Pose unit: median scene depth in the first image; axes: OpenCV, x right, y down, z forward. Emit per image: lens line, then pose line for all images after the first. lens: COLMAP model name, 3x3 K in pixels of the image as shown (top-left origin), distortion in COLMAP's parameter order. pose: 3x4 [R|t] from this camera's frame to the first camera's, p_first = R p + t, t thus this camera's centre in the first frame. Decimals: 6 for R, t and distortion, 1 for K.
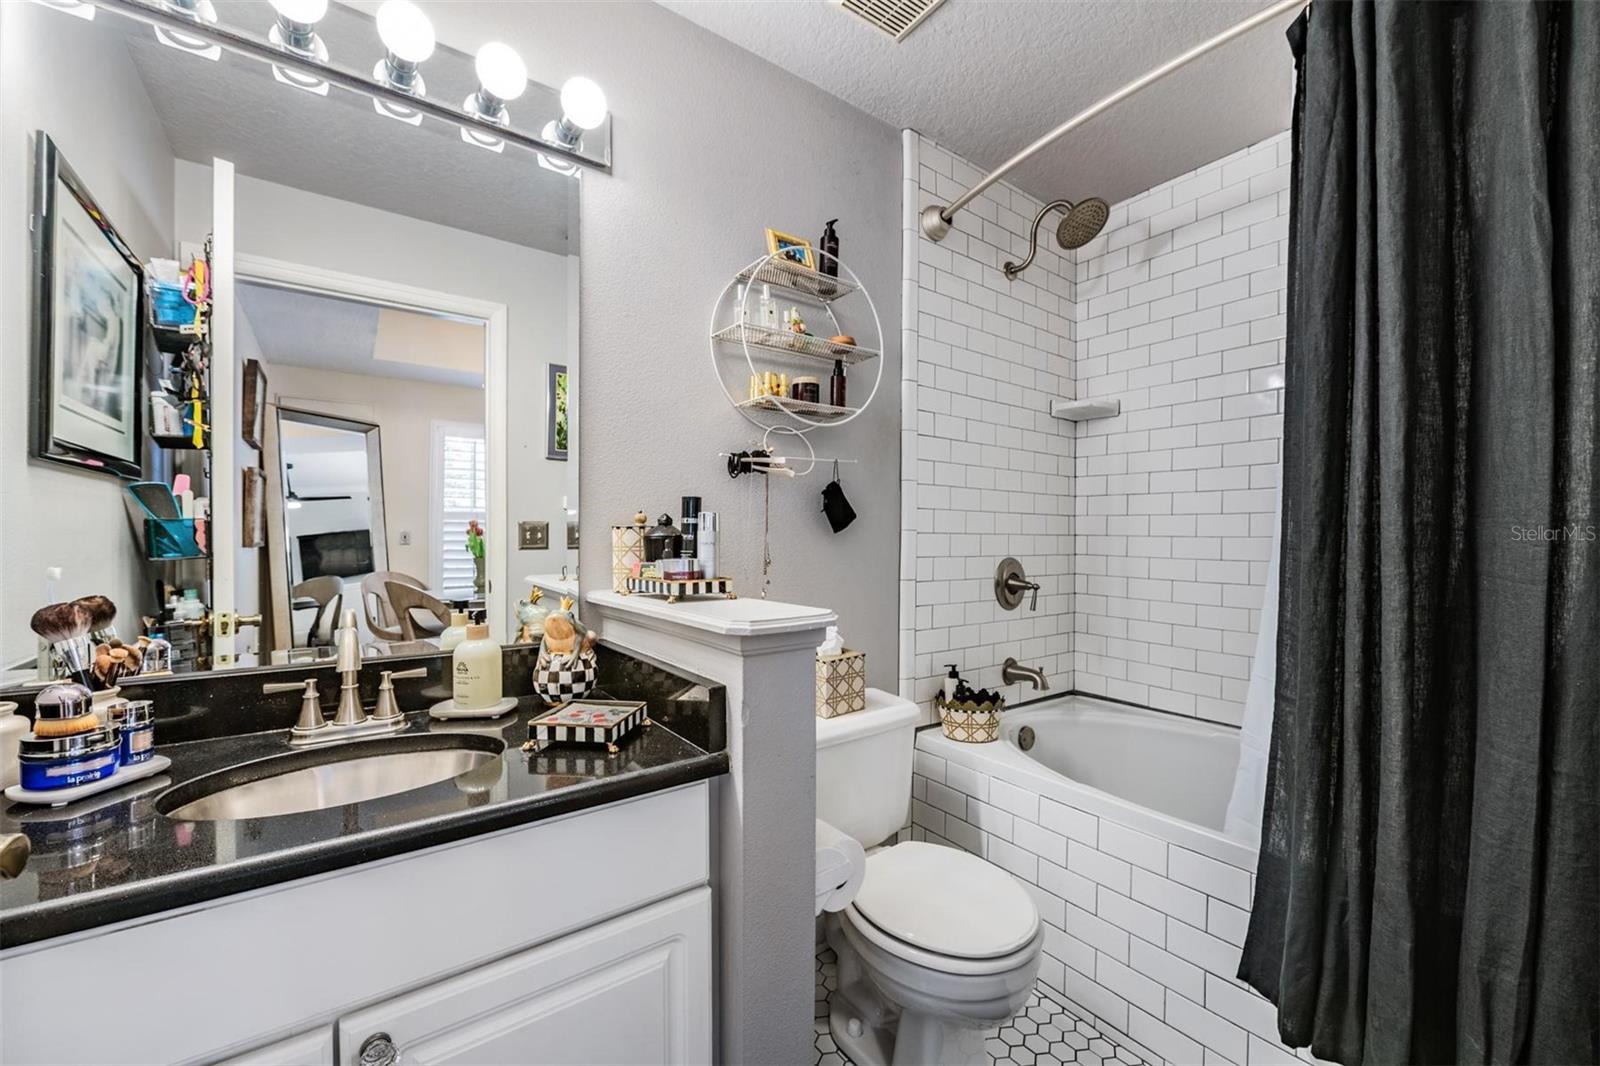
lens RADIAL K [[630.2, 0, 802.5], [0, 630.2, 540.7], [0, 0, 1]] dist [-0.004035, -0.001064]
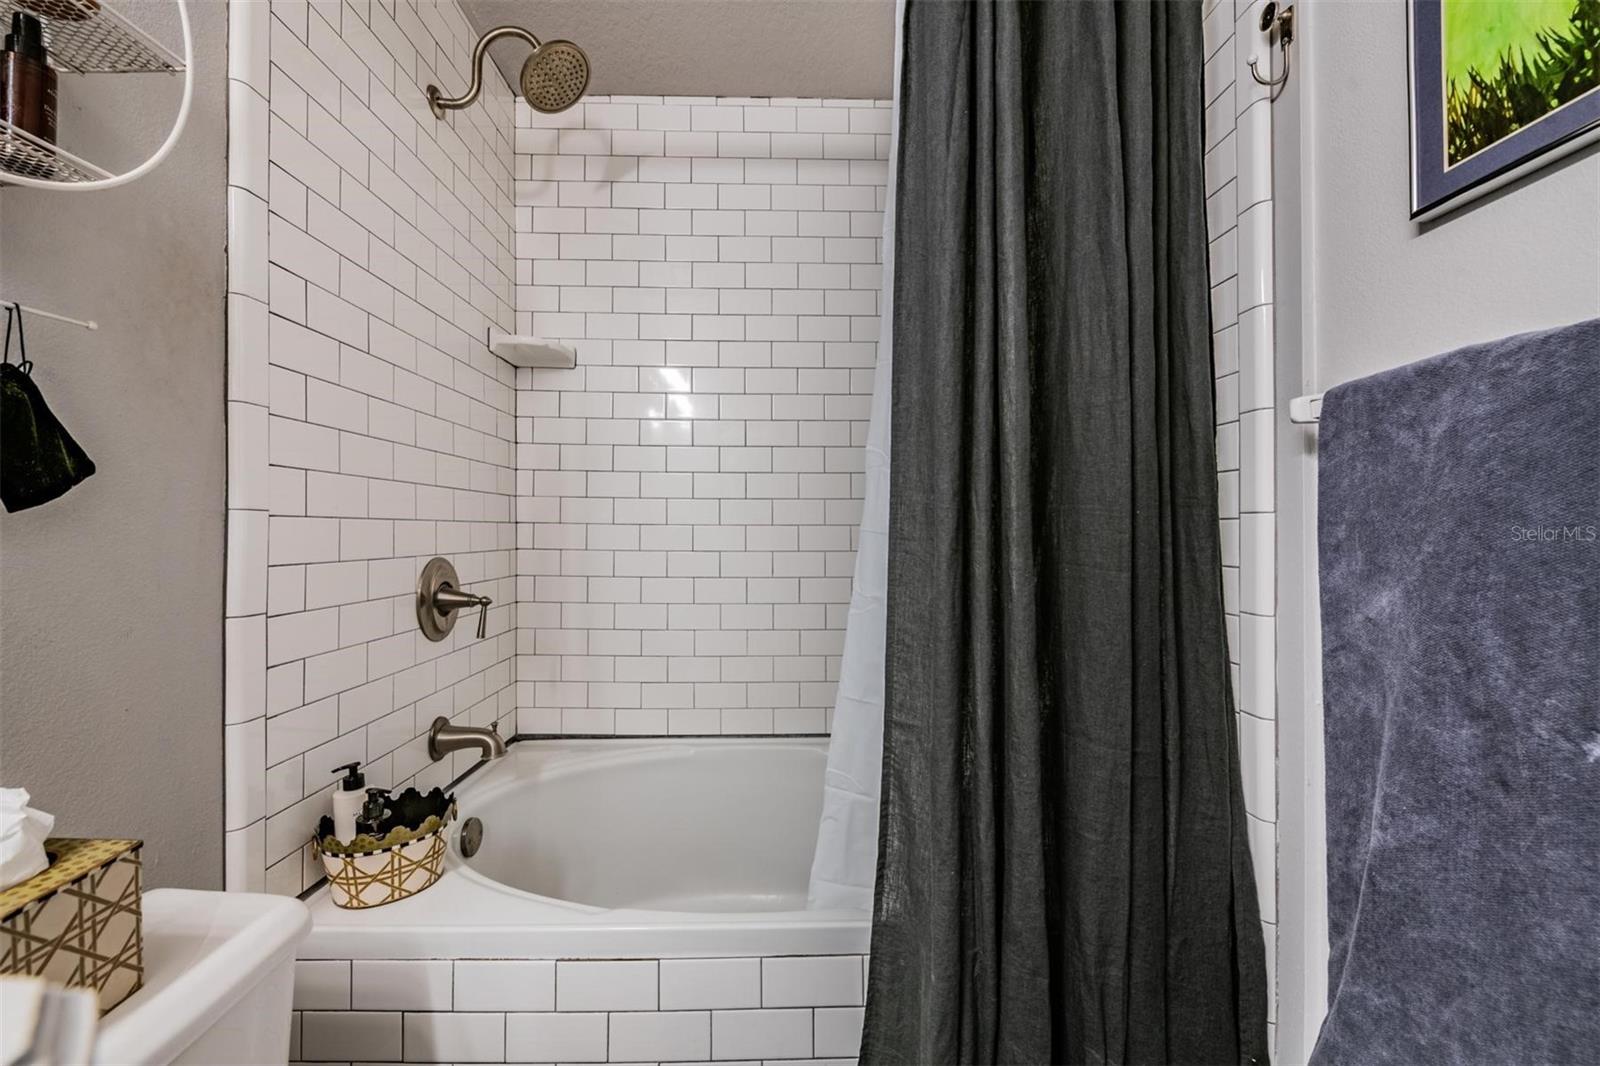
lens RADIAL K [[630.2, 0, 775.2], [0, 630.2, 528.4], [0, 0, 1]] dist [-0.004035, -0.001064]
pose [[0.575669, -0.003819, 0.817674, 0.010685], [0.005418, 0.999985, 0.000856, -0.000825], [-0.817665, 0.003937, 0.575681, 0.380994]]
